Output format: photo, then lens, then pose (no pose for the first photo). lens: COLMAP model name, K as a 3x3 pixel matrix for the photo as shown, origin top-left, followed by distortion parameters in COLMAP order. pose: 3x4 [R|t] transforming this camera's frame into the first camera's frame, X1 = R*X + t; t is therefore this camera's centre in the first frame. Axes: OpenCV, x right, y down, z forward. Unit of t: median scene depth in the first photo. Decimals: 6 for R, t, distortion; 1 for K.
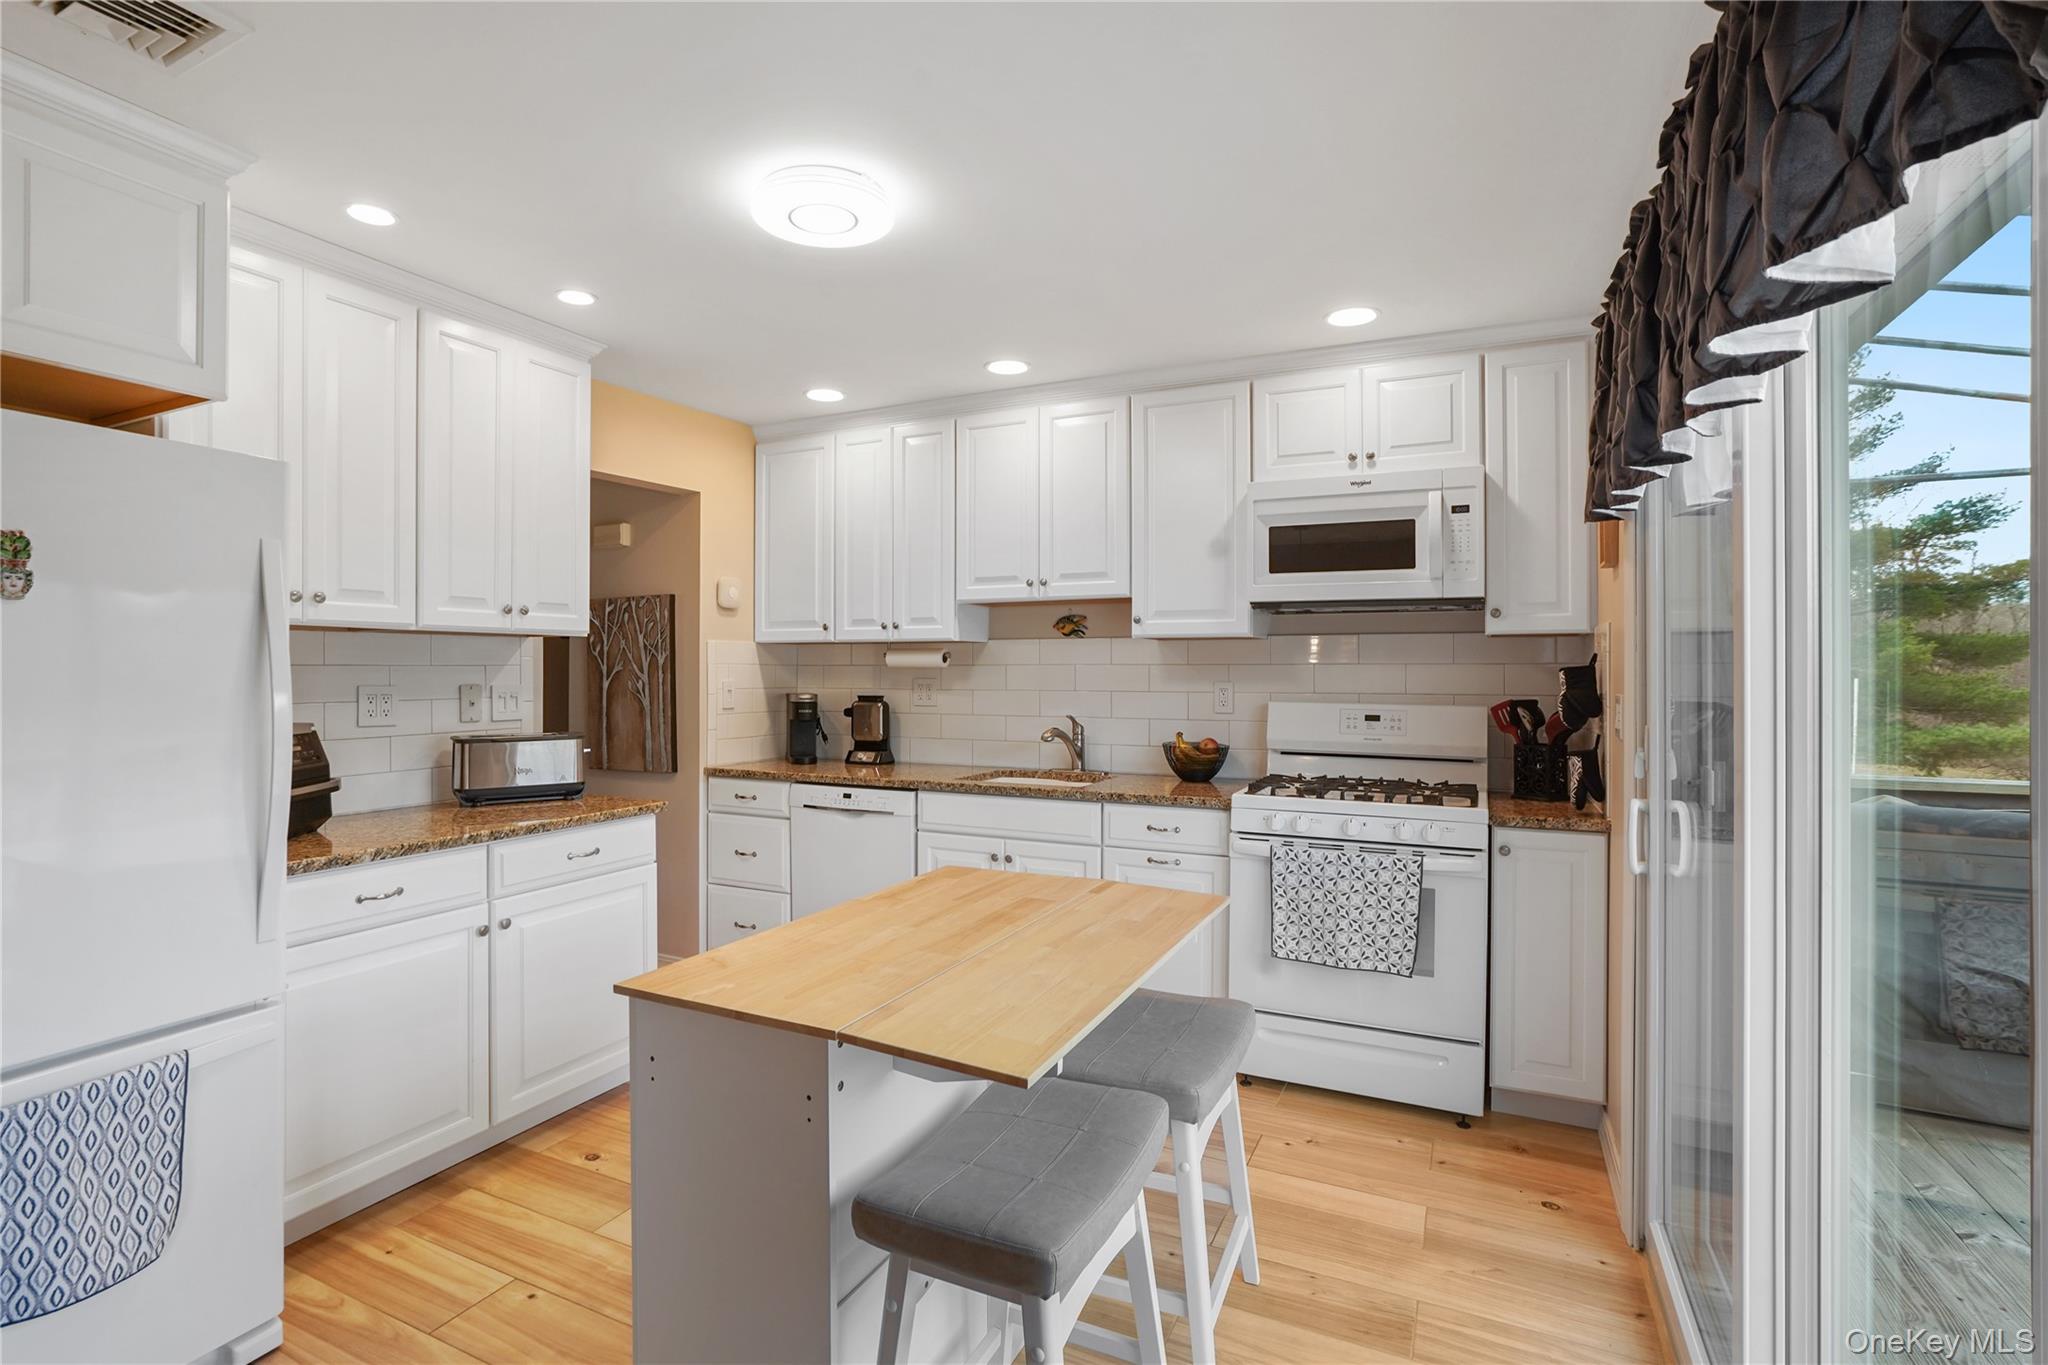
lens RADIAL K [[998.4, 0, 997.2], [0, 998.4, 678.5], [0, 0, 1]] dist [-0.003959, -0.000584]
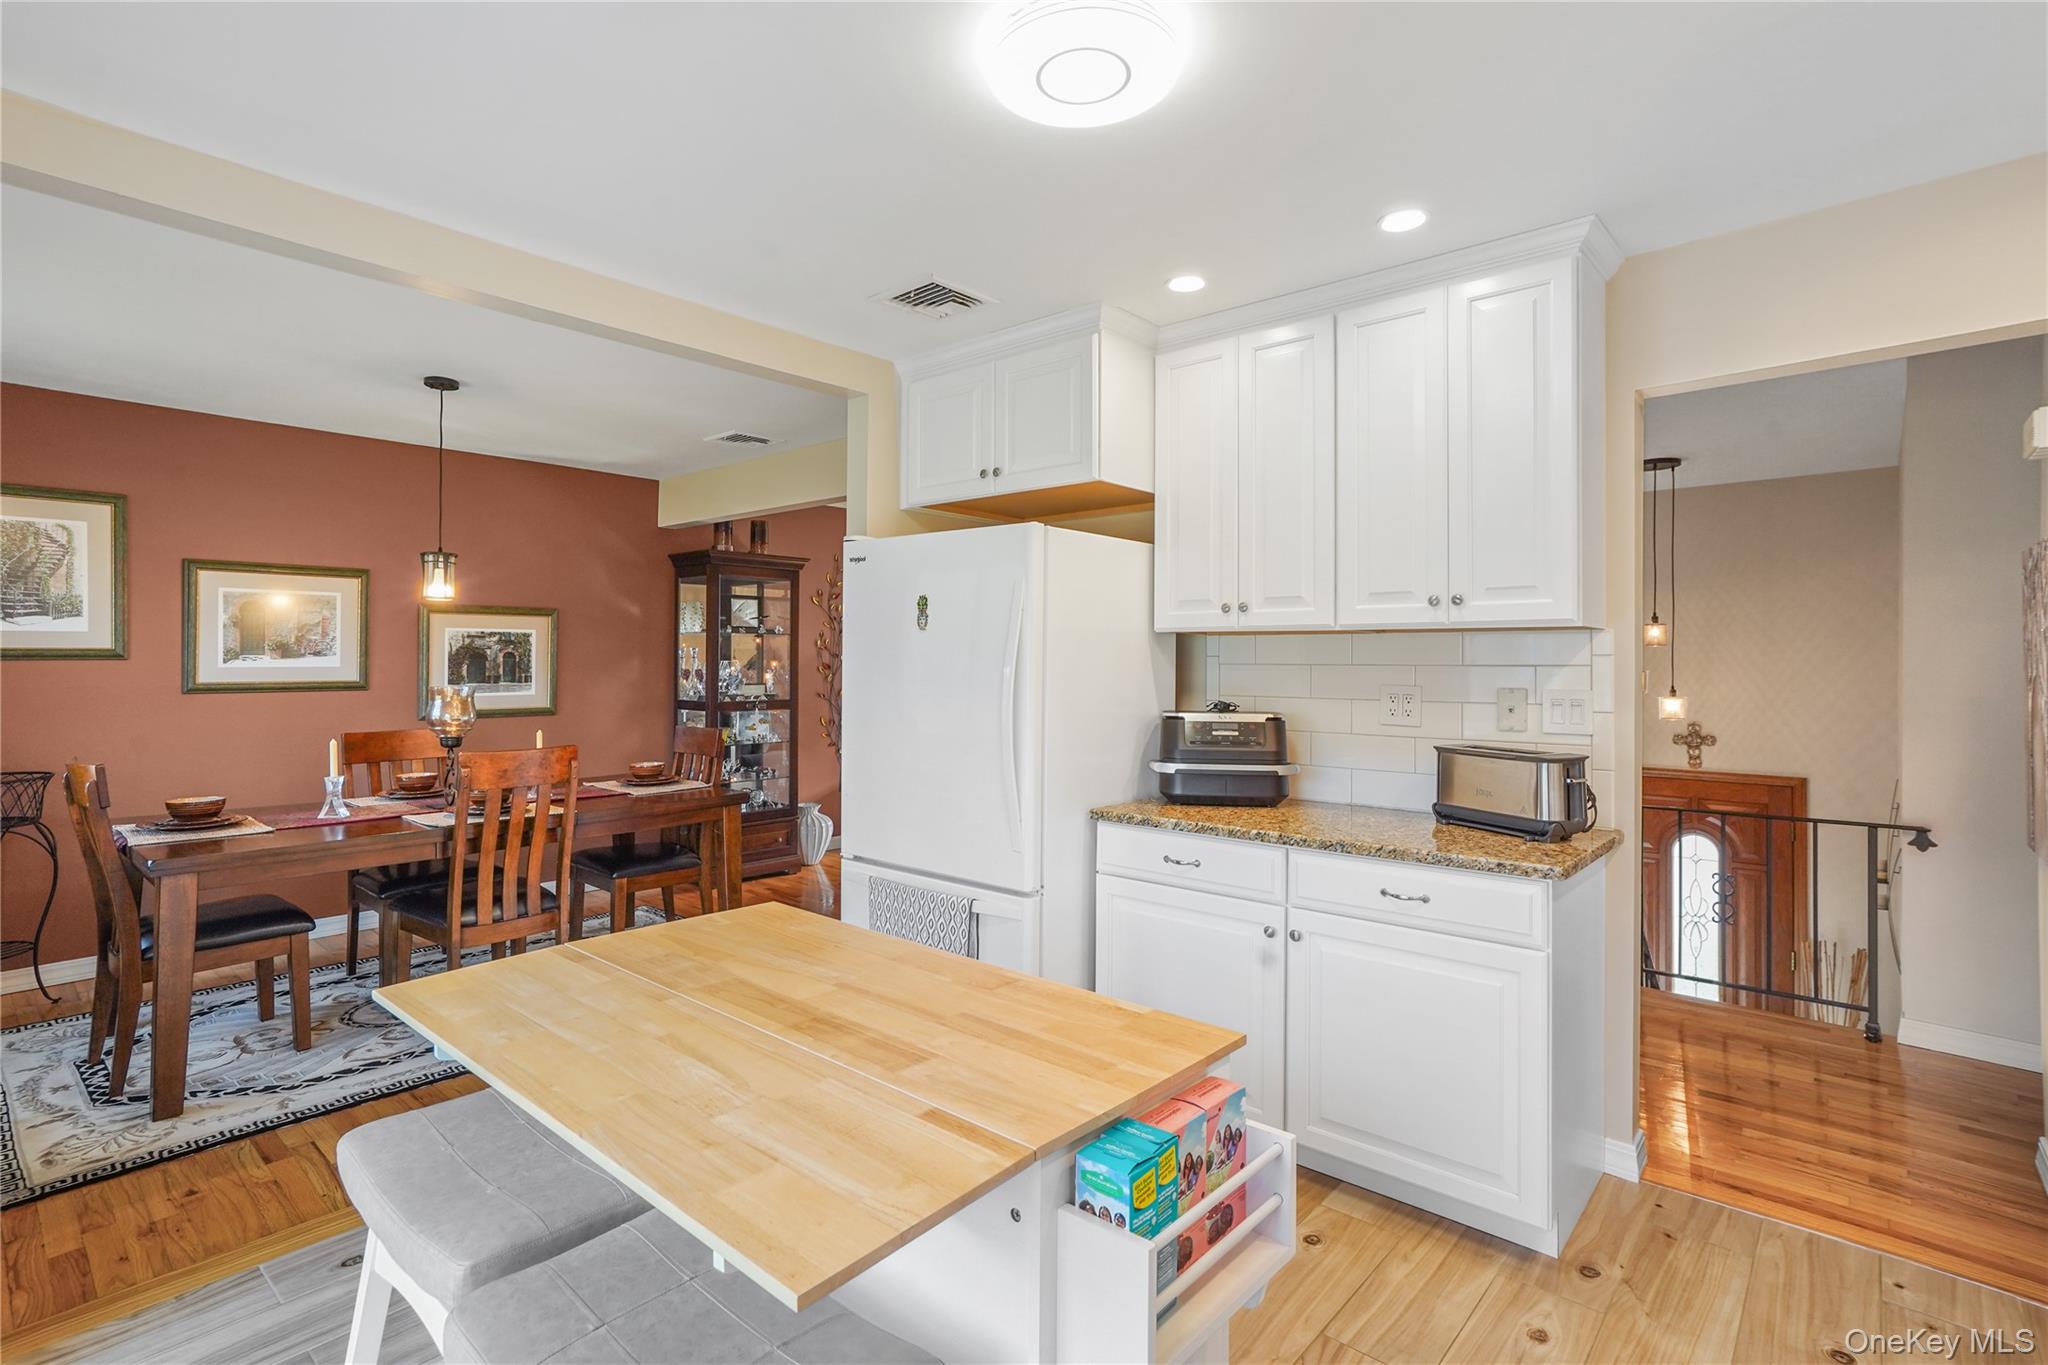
lens RADIAL K [[971.5, 0, 1022.9], [0, 971.5, 658.4], [0, 0, 1]] dist [-0.001823, -0.000246]
pose [[-0.257155, -0.008375, -0.966334, 0.429922], [-0.014815, 0.999879, -0.004724, -0.009950], [0.966257, 0.013101, -0.257248, 0.898041]]
